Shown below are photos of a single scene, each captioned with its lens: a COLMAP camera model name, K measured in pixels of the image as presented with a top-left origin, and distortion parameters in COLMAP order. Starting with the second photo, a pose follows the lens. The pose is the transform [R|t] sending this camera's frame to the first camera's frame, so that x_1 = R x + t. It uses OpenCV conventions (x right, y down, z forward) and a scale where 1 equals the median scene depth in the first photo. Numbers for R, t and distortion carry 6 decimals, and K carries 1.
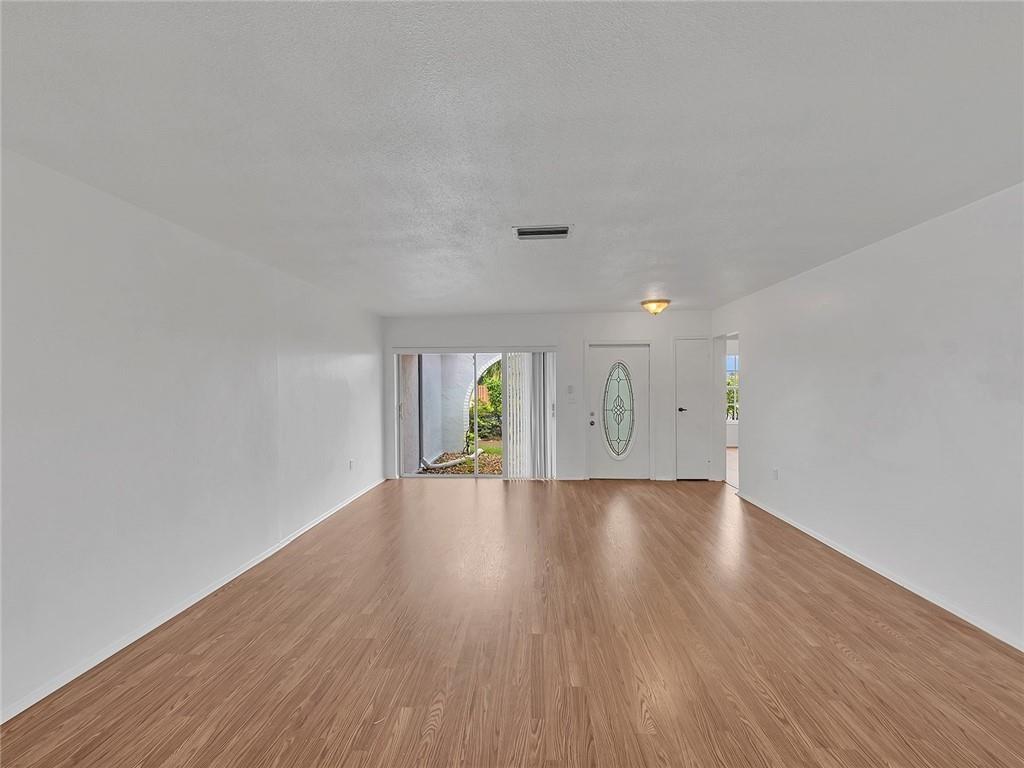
lens RADIAL K [[414.3, 0, 509.1], [0, 414.3, 382.1], [0, 0, 1]] dist [0.000444, -0.000672]
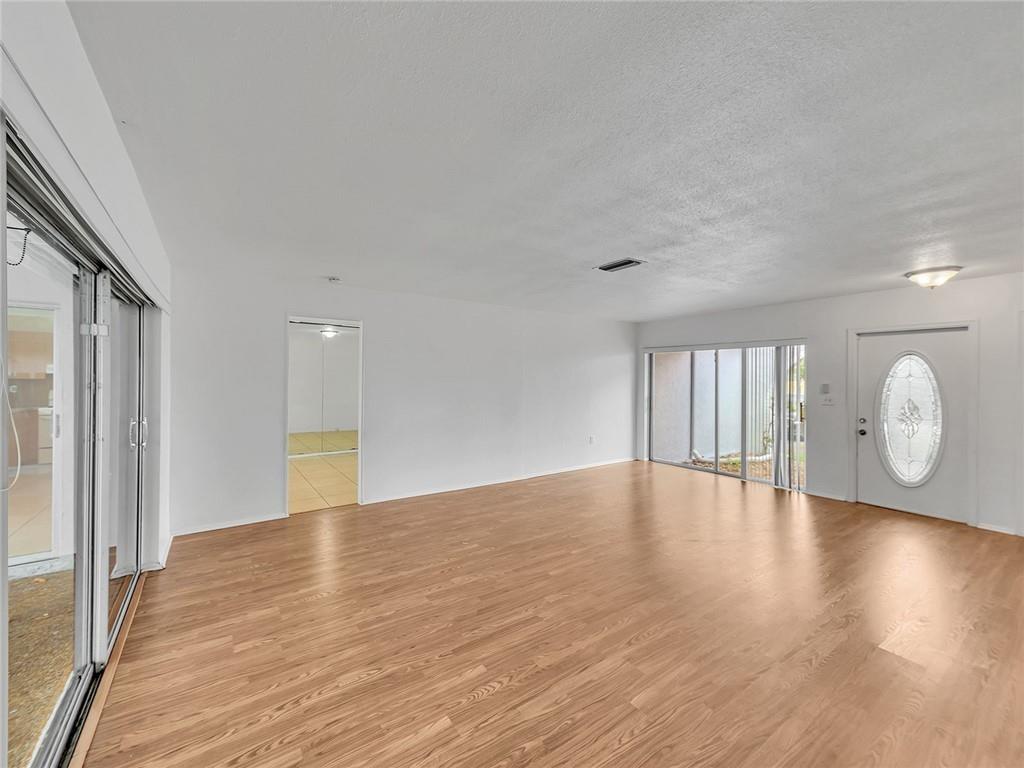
lens RADIAL K [[412.7, 0, 495.5], [0, 412.7, 370.3], [0, 0, 1]] dist [0.000726, -0.000009]
pose [[0.599624, -0.003583, -0.800274, 0.814840], [-0.005751, 0.999945, -0.008786, -0.017243], [0.800261, 0.009871, 0.599570, -0.072725]]
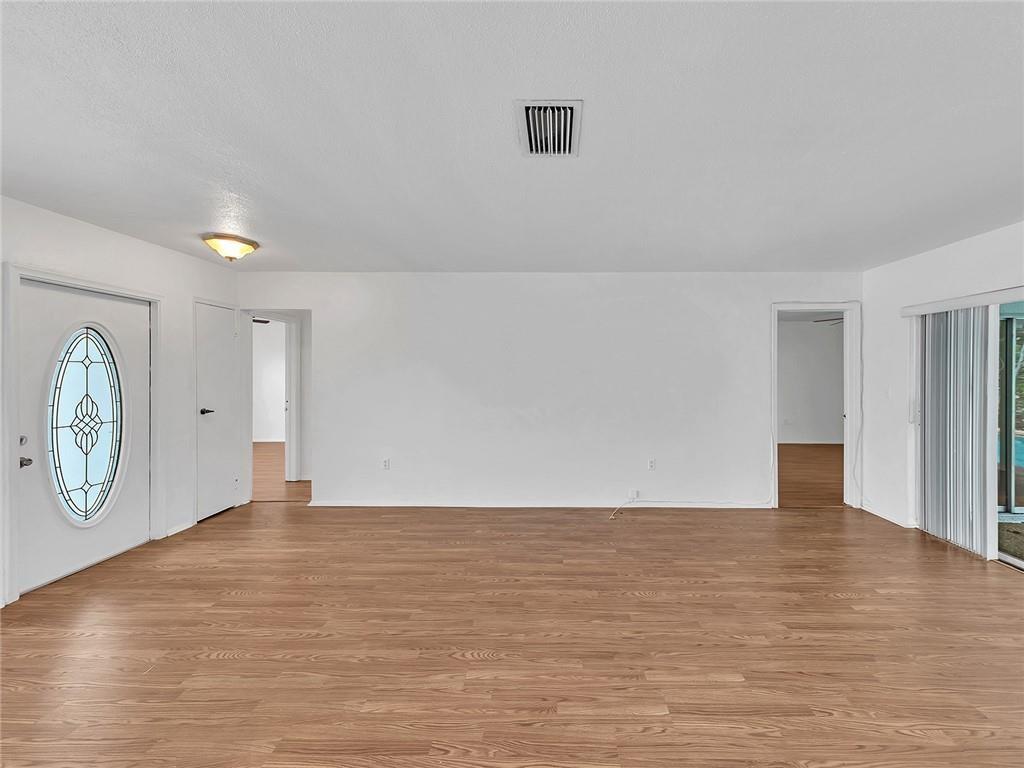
lens RADIAL K [[409.0, 0, 547.6], [0, 409.0, 373.5], [0, 0, 1]] dist [0.008710, -0.000340]
pose [[-0.053814, 0.001711, 0.998550, -0.499784], [-0.006223, 0.999979, -0.002048, 0.008879], [-0.998532, -0.006324, -0.053802, 0.956337]]
